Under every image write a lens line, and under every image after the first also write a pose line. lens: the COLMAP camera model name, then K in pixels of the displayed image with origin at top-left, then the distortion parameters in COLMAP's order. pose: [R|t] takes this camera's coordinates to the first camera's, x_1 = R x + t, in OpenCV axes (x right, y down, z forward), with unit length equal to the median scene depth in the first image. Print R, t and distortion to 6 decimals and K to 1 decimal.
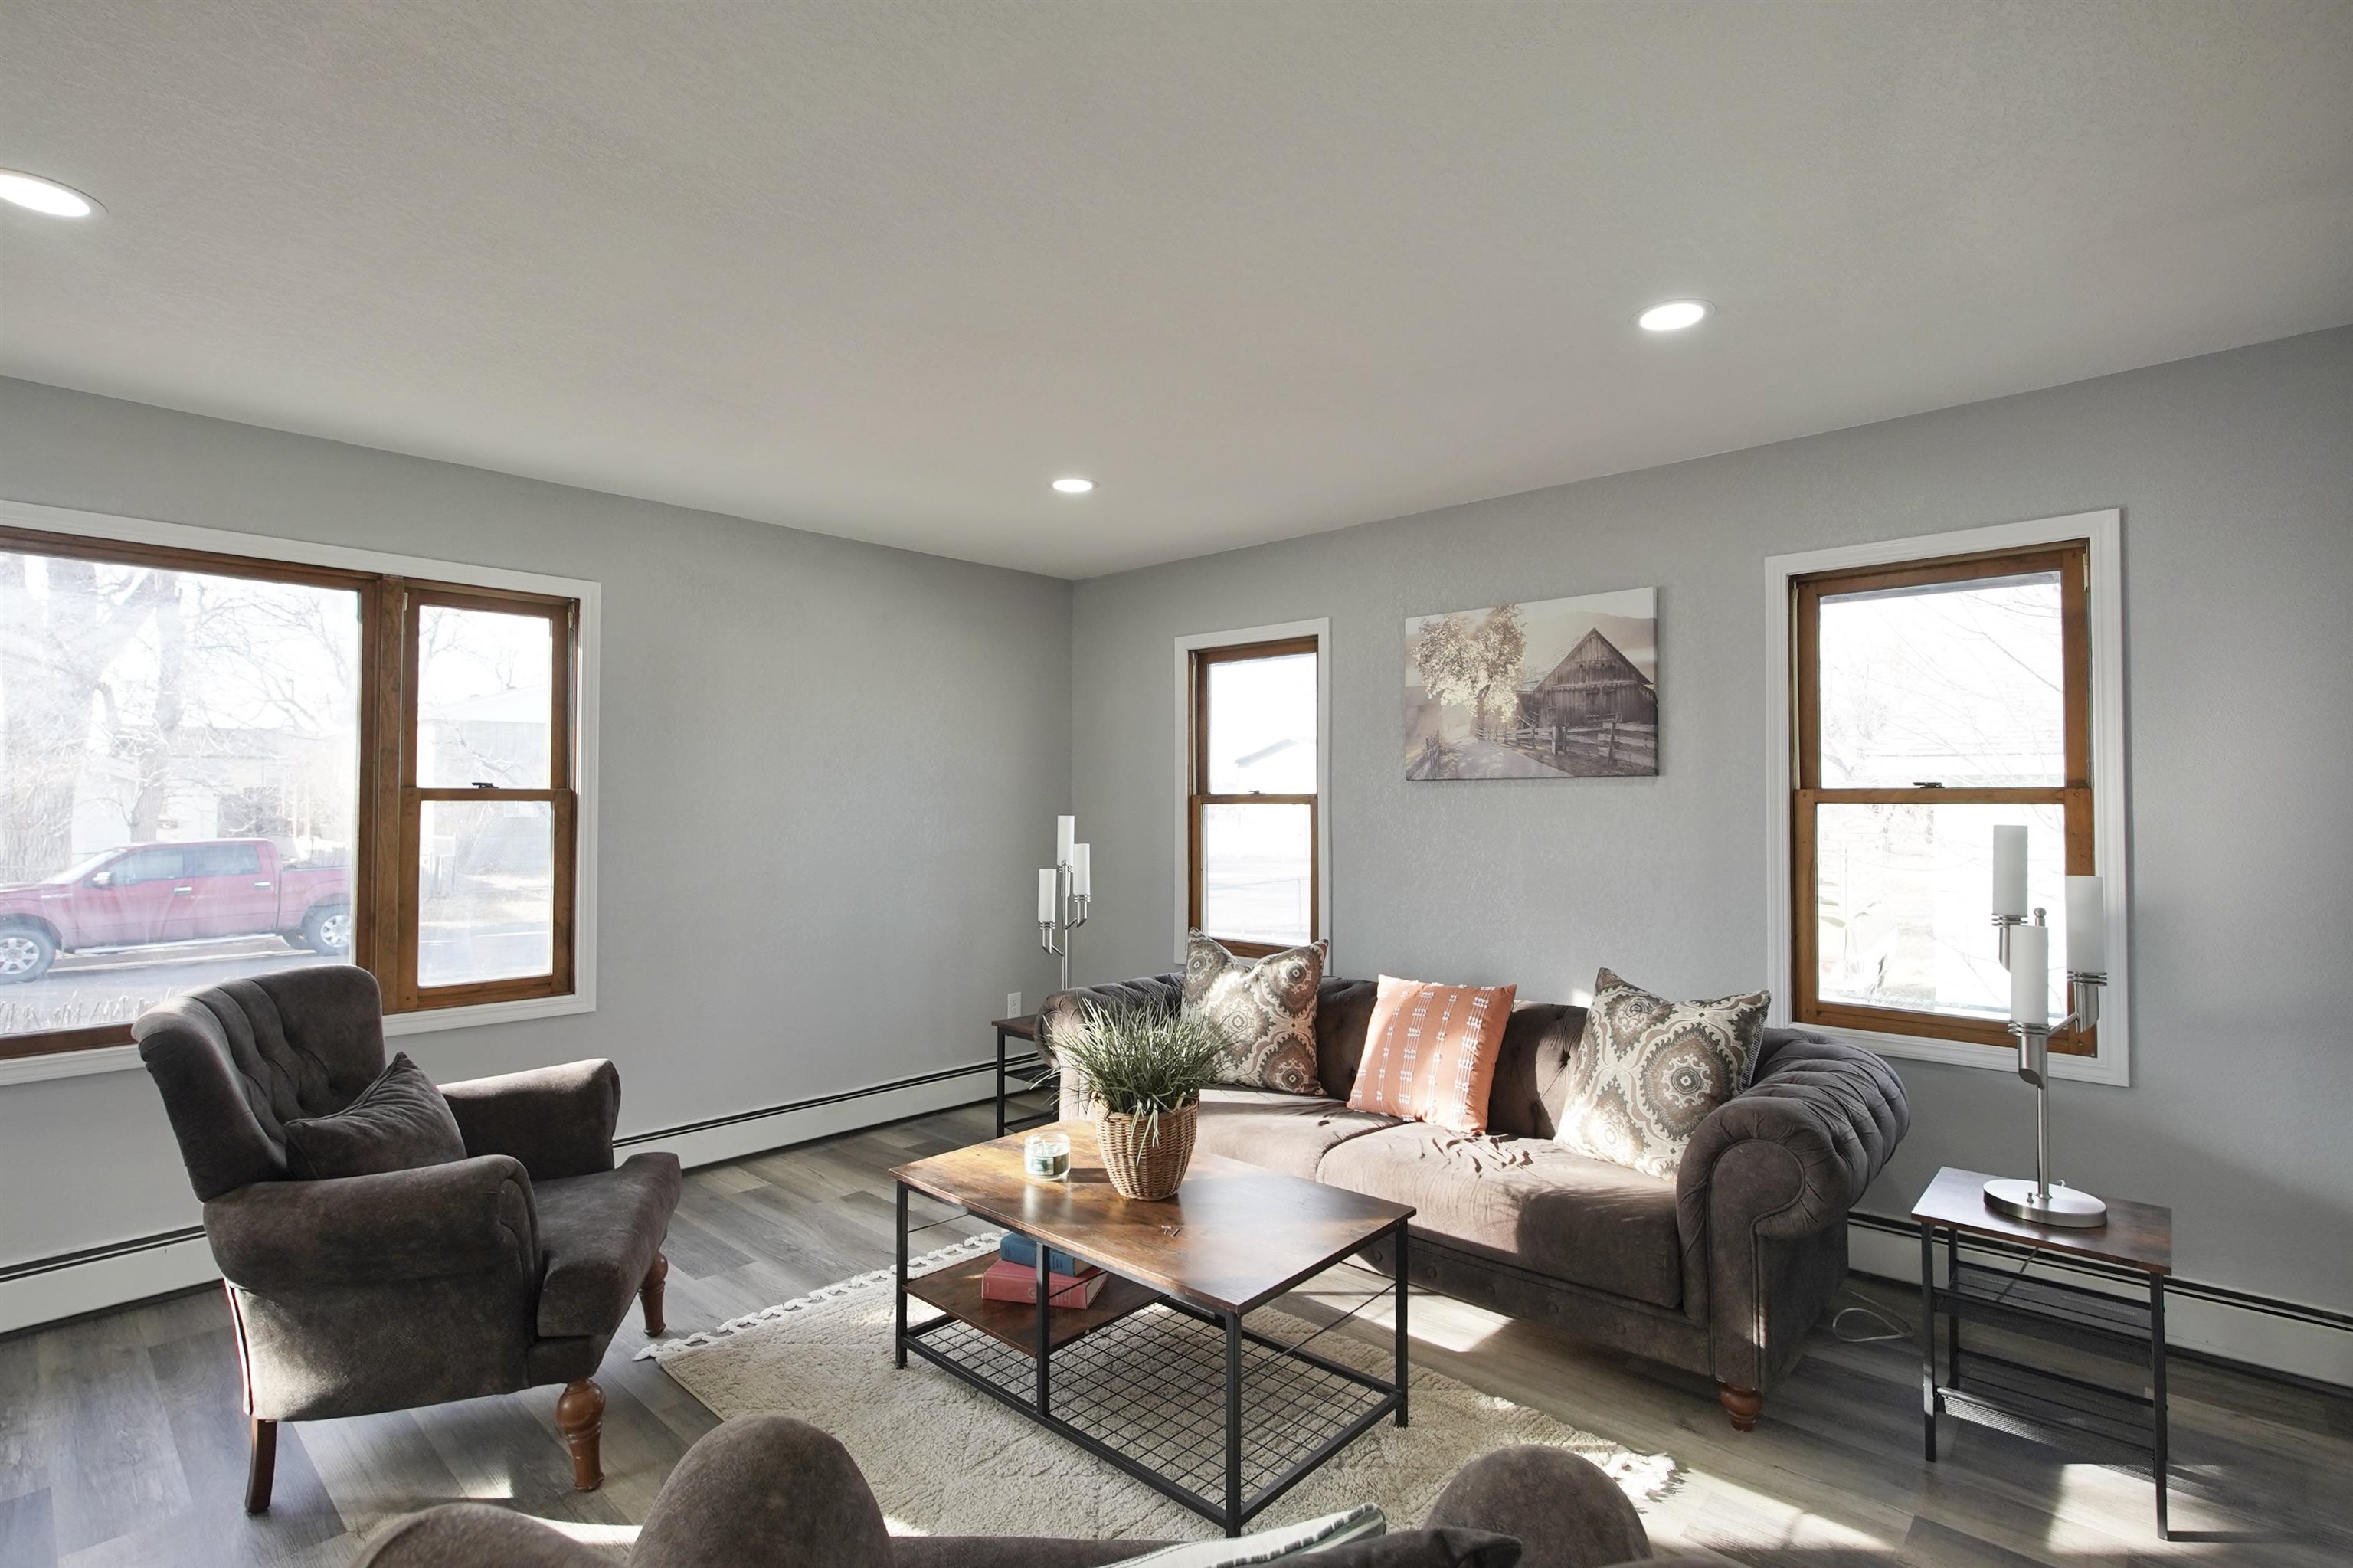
lens RADIAL K [[1081.3, 0, 1164.6], [0, 1081.3, 789.0], [0, 0, 1]] dist [-0.016962, 0.007750]
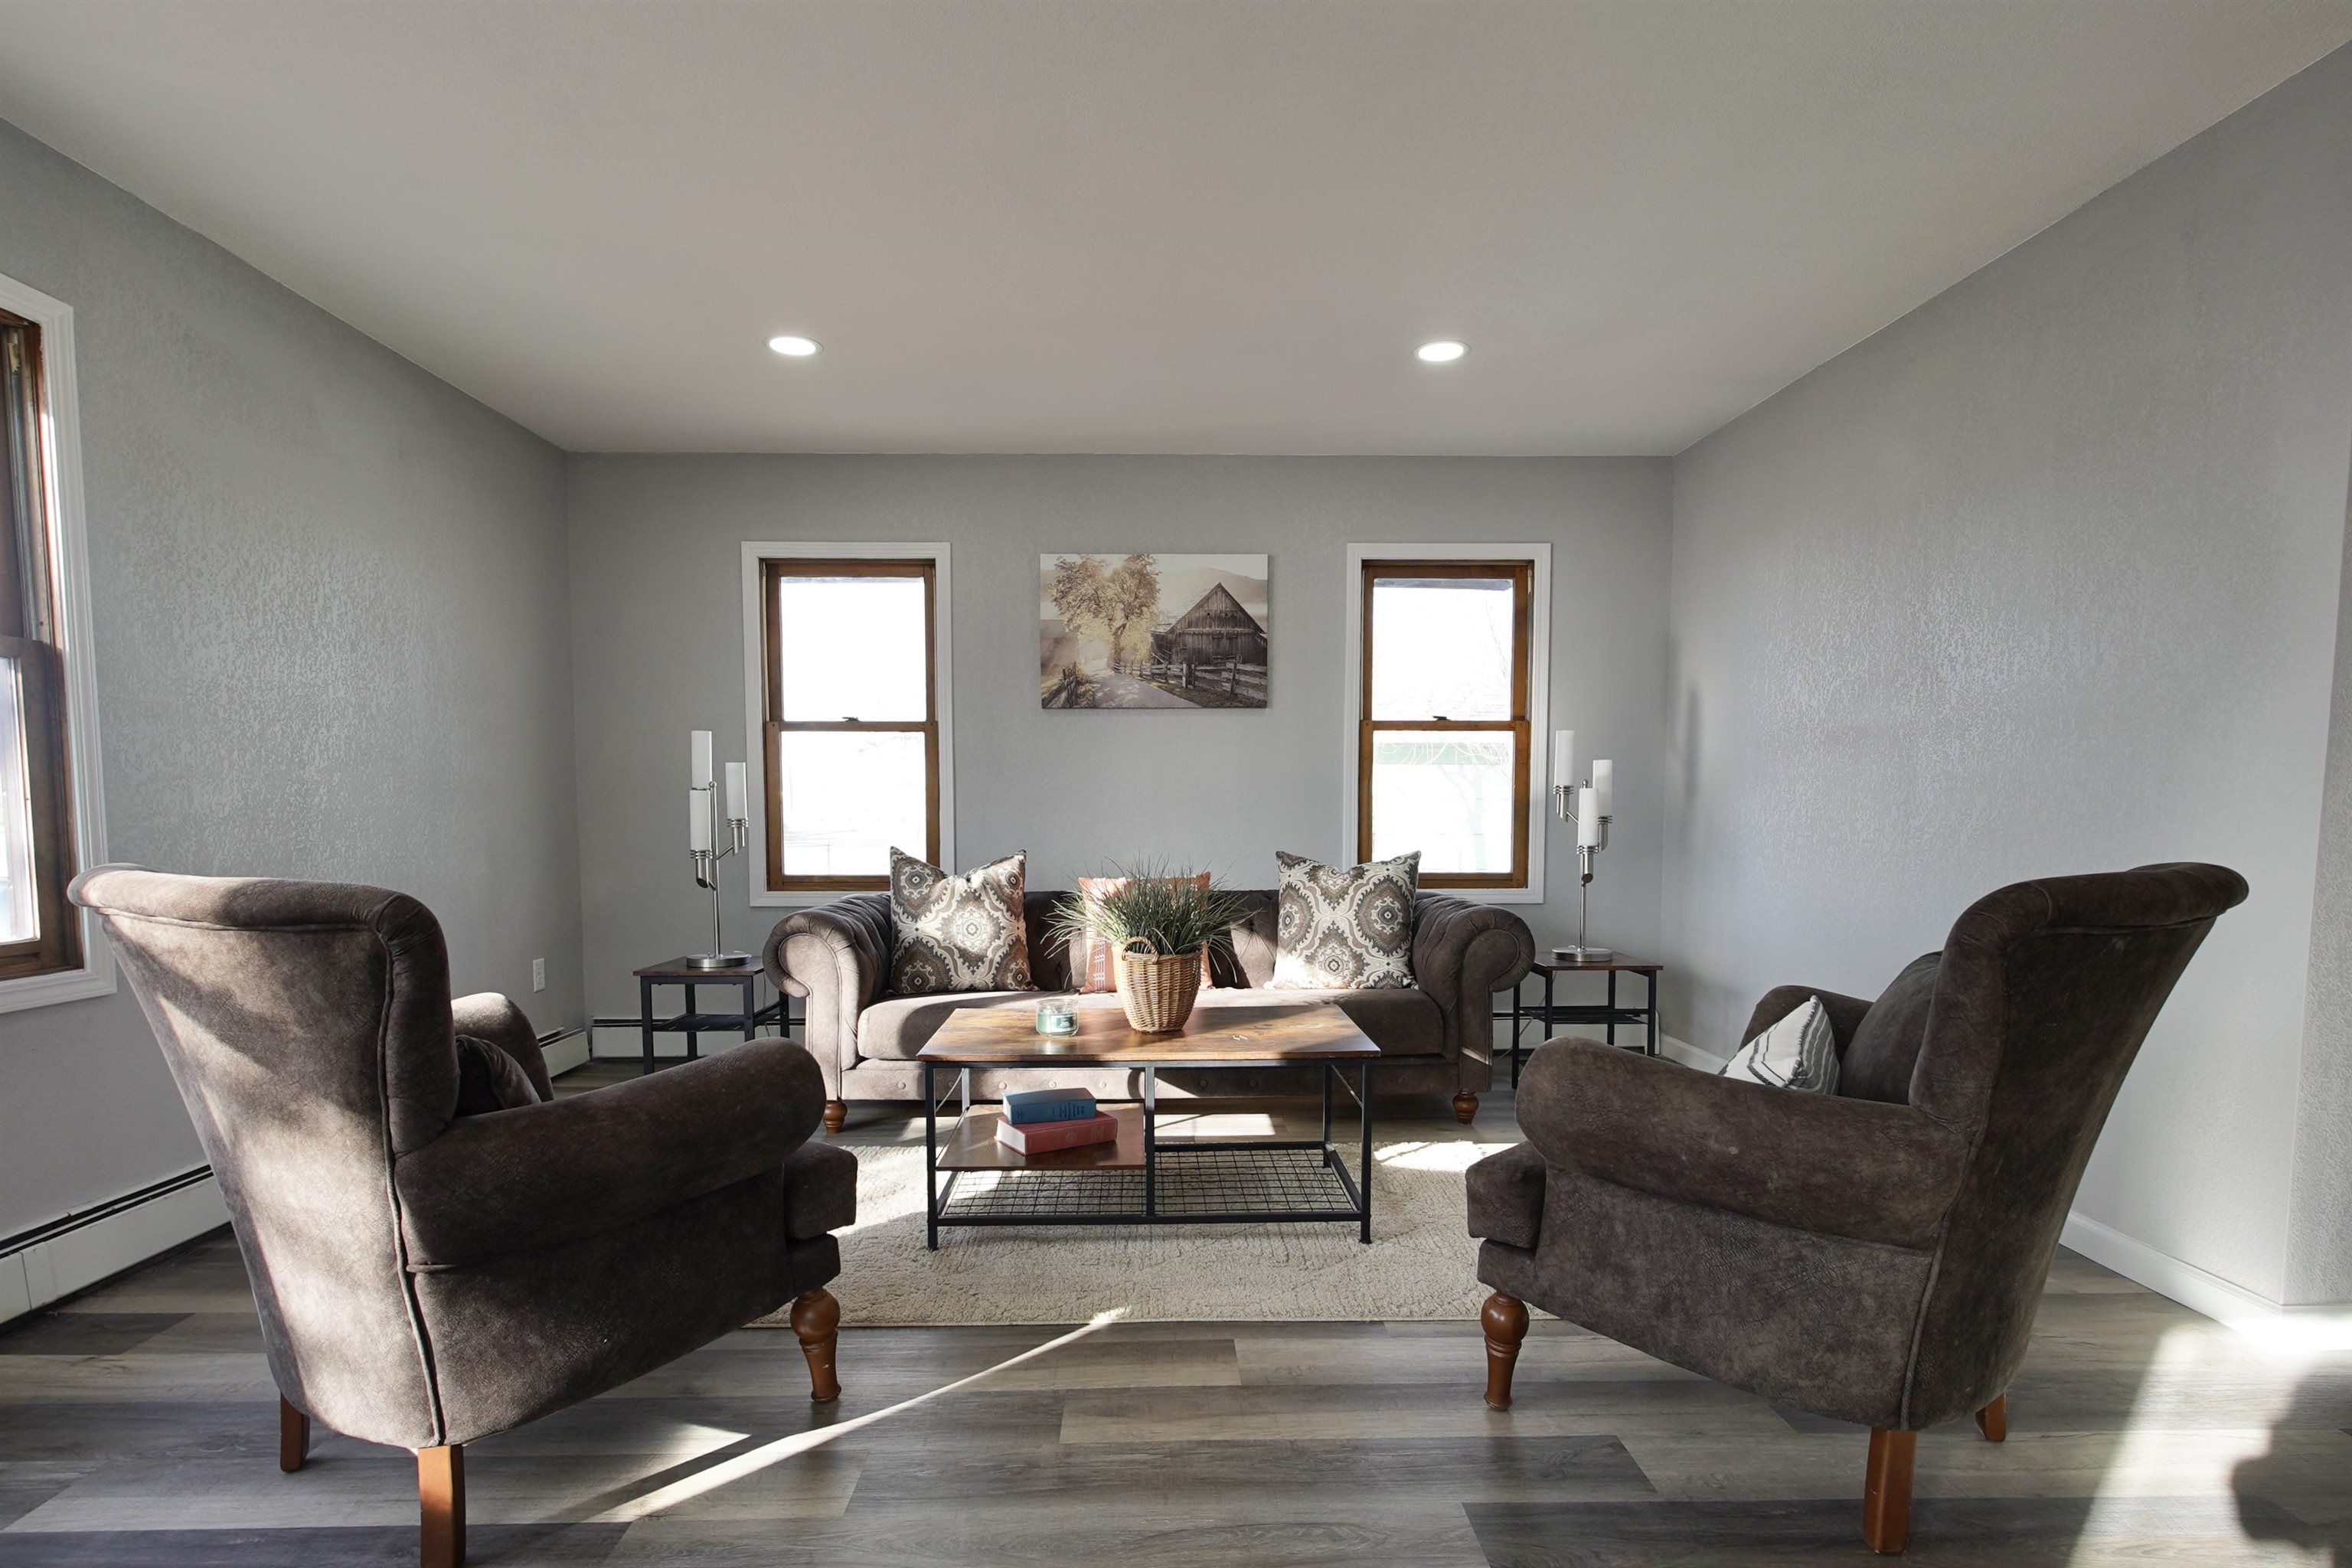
lens RADIAL K [[1162.9, 0, 1148.8], [0, 1162.9, 884.7], [0, 0, 1]] dist [-0.010160, 0.002242]
pose [[0.735647, -0.048615, 0.675618, -0.552636], [-0.010251, 0.996508, 0.082868, 0.079827], [-0.677287, -0.067887, 0.732580, 0.078845]]
